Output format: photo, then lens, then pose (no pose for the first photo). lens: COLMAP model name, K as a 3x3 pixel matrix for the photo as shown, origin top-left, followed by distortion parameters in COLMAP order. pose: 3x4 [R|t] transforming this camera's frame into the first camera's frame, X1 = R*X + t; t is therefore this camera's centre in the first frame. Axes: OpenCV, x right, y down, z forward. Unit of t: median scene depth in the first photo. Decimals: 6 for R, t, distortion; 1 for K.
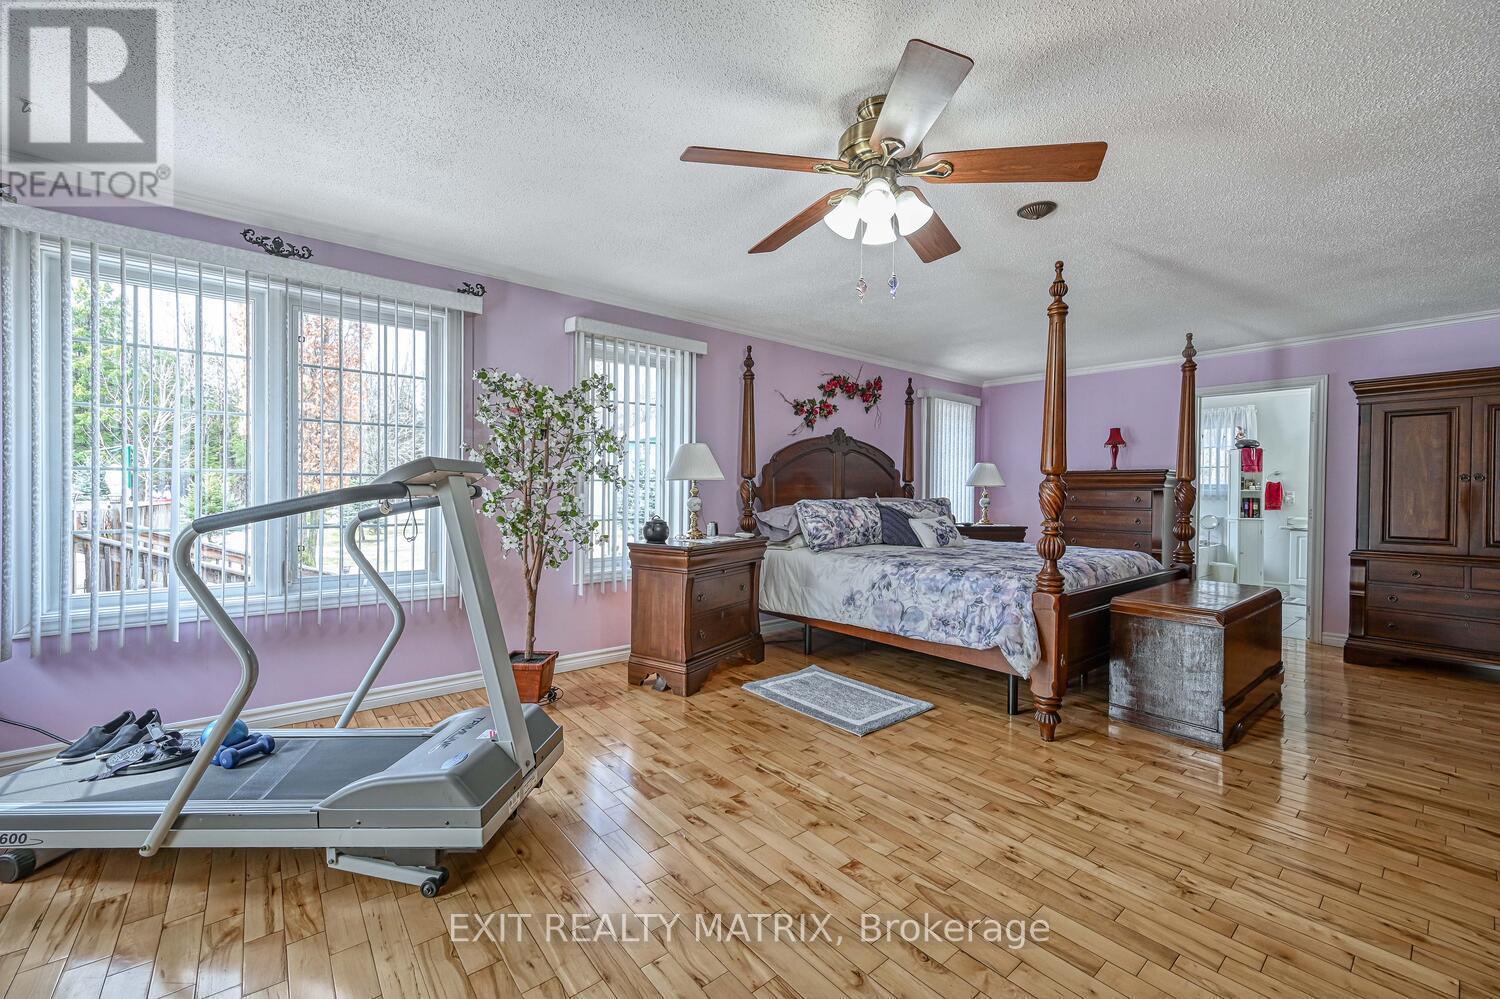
lens RADIAL K [[610.9, 0, 766.3], [0, 610.9, 491.6], [0, 0, 1]] dist [-0.001648, -0.000104]
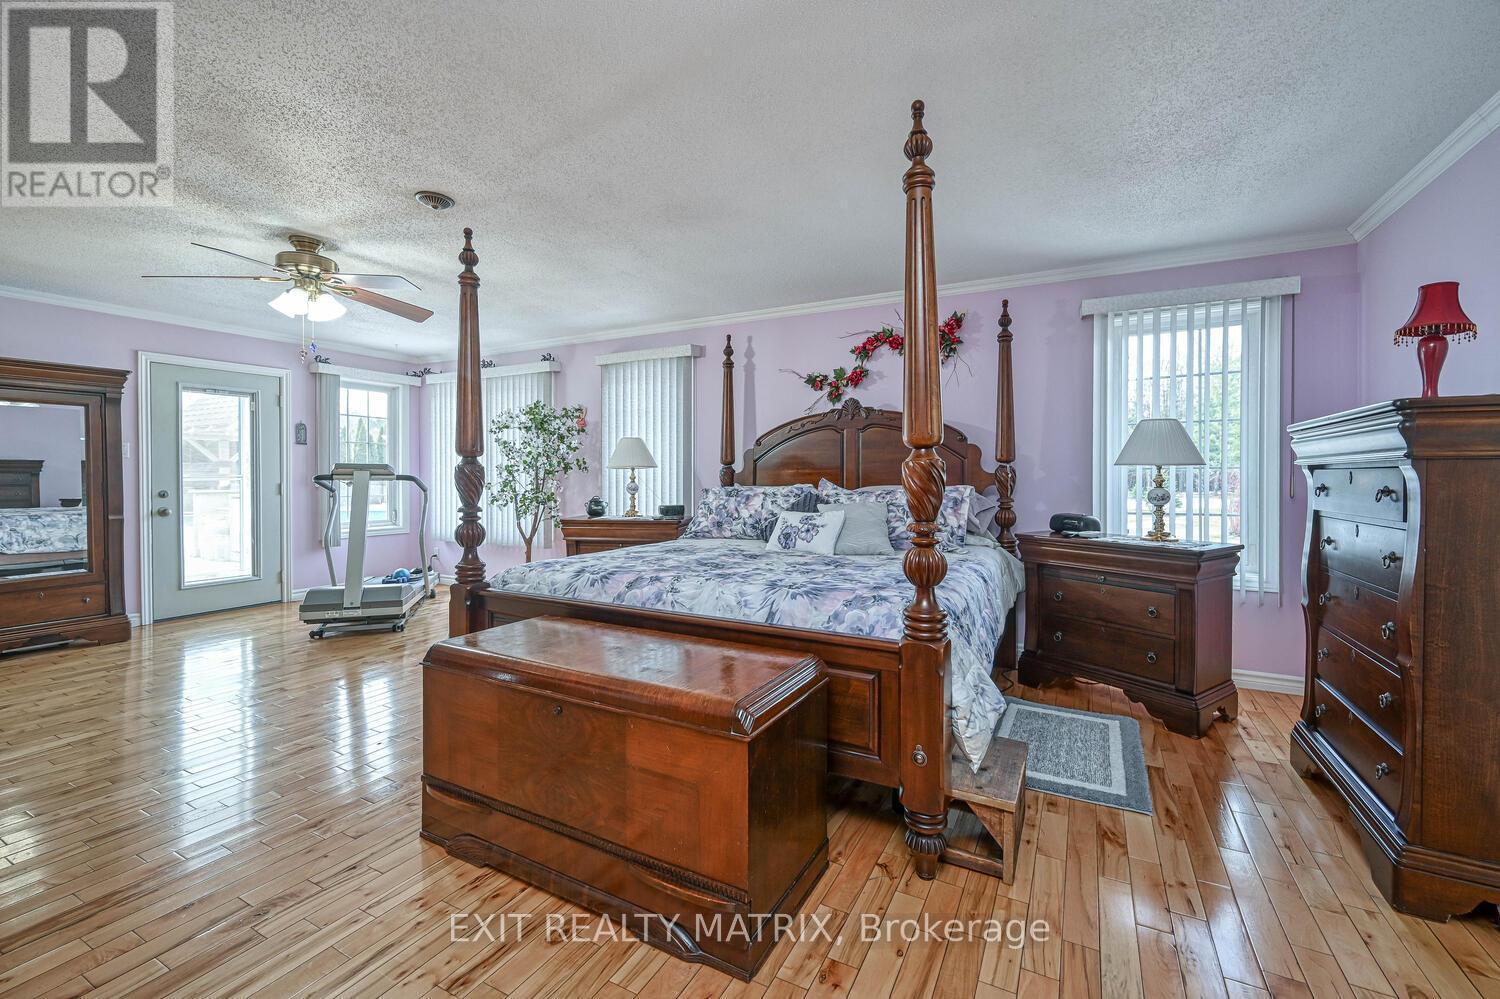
lens RADIAL K [[610.9, 0, 766.3], [0, 610.9, 491.6], [0, 0, 1]] dist [-0.001648, -0.000104]
pose [[0.385946, 0.012732, -0.922434, 0.887049], [-0.001839, 0.999913, 0.013032, 0.008853], [0.922520, -0.003334, 0.385936, 0.631193]]
